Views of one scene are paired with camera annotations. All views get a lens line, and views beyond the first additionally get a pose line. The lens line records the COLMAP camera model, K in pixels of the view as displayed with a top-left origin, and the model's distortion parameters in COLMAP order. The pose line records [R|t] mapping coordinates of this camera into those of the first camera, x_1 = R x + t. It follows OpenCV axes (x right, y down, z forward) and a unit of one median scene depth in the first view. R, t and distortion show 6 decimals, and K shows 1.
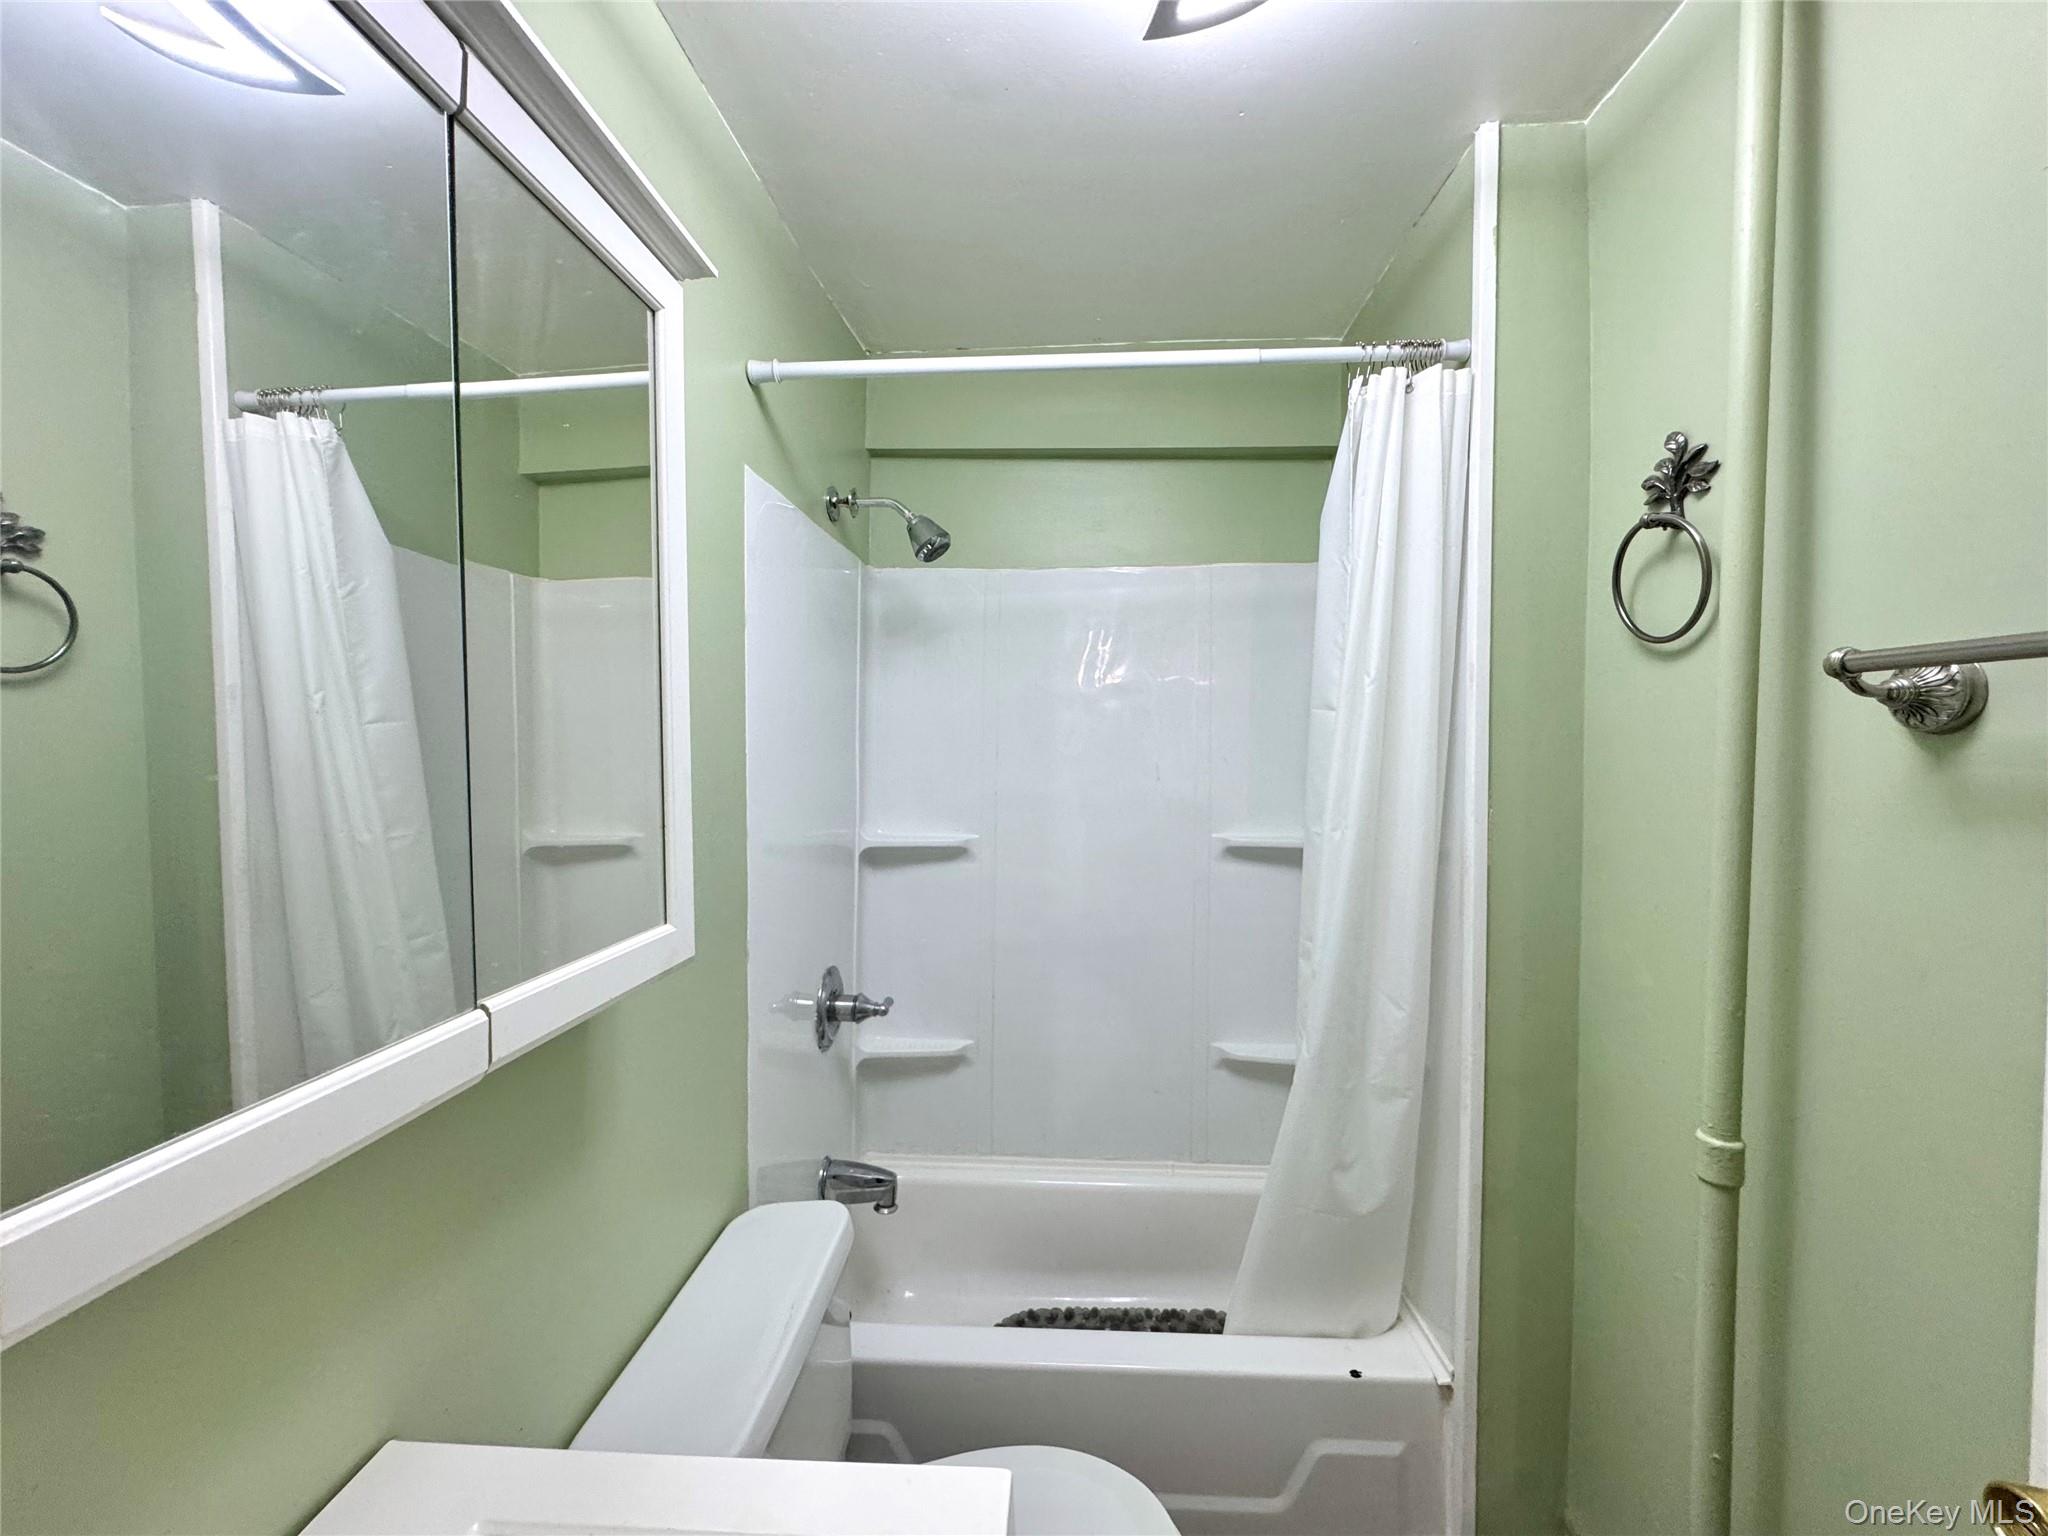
lens RADIAL K [[816.2, 0, 1024.9], [0, 816.2, 767.8], [0, 0, 1]] dist [-0.003233, 0.000771]
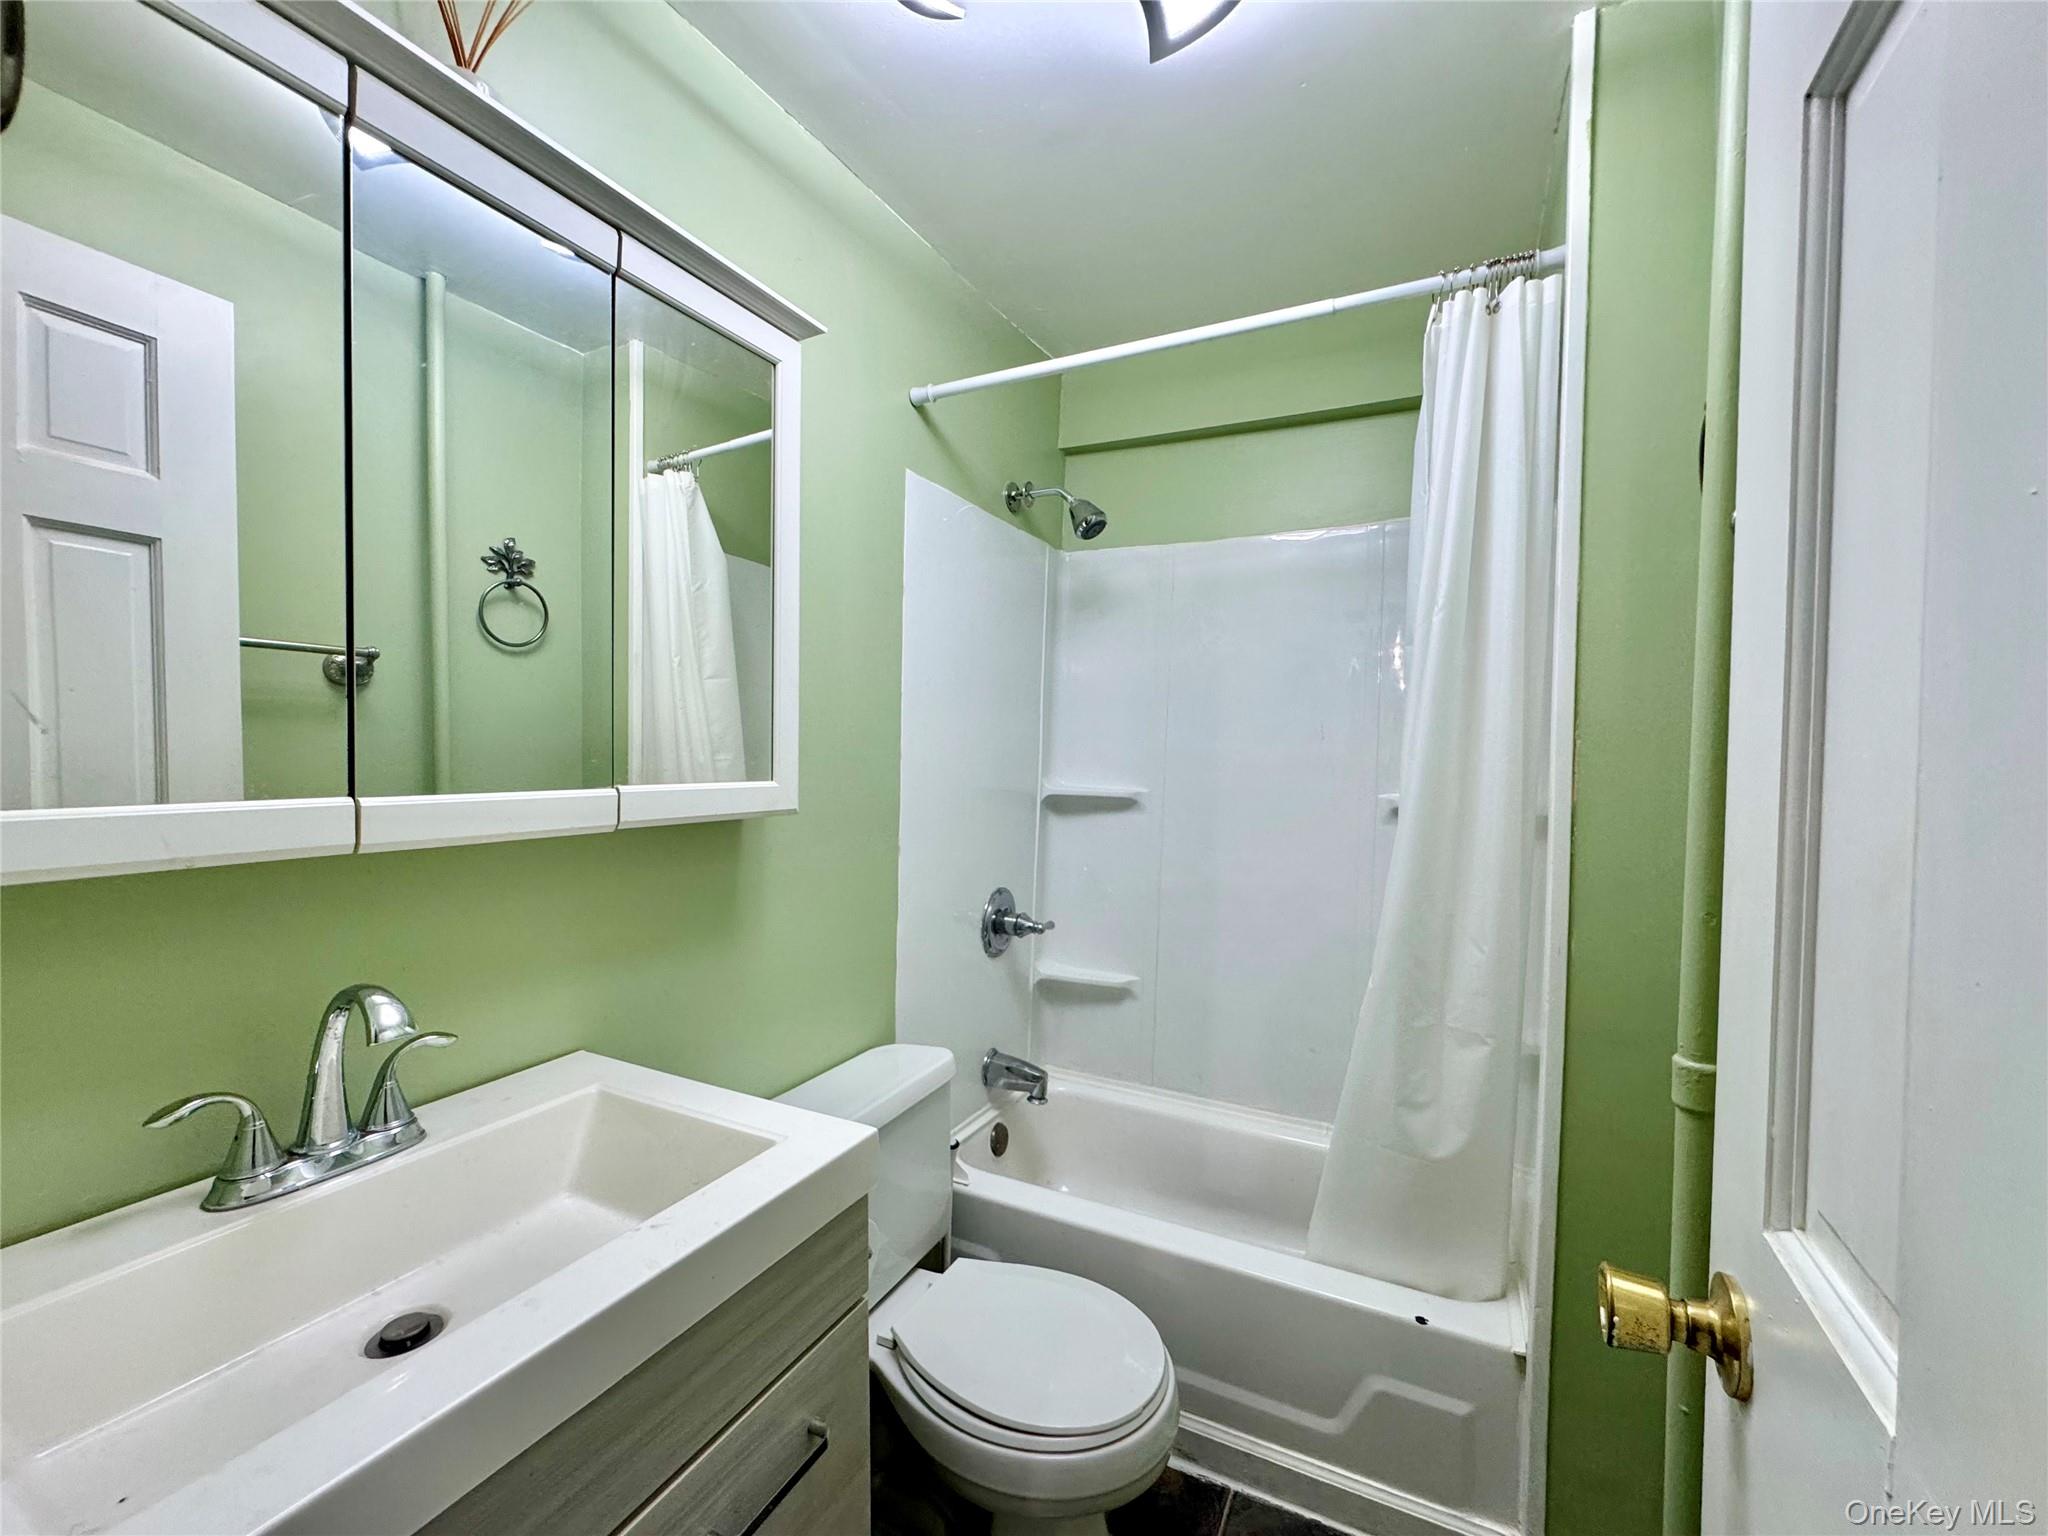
lens RADIAL K [[816.2, 0, 1026.7], [0, 816.2, 768.9], [0, 0, 1]] dist [-0.003233, 0.000771]
pose [[0.918057, 0.024996, -0.395659, 0.330172], [-0.029678, 0.999543, -0.005717, 0.097817], [0.395335, 0.016991, 0.918380, -0.095664]]
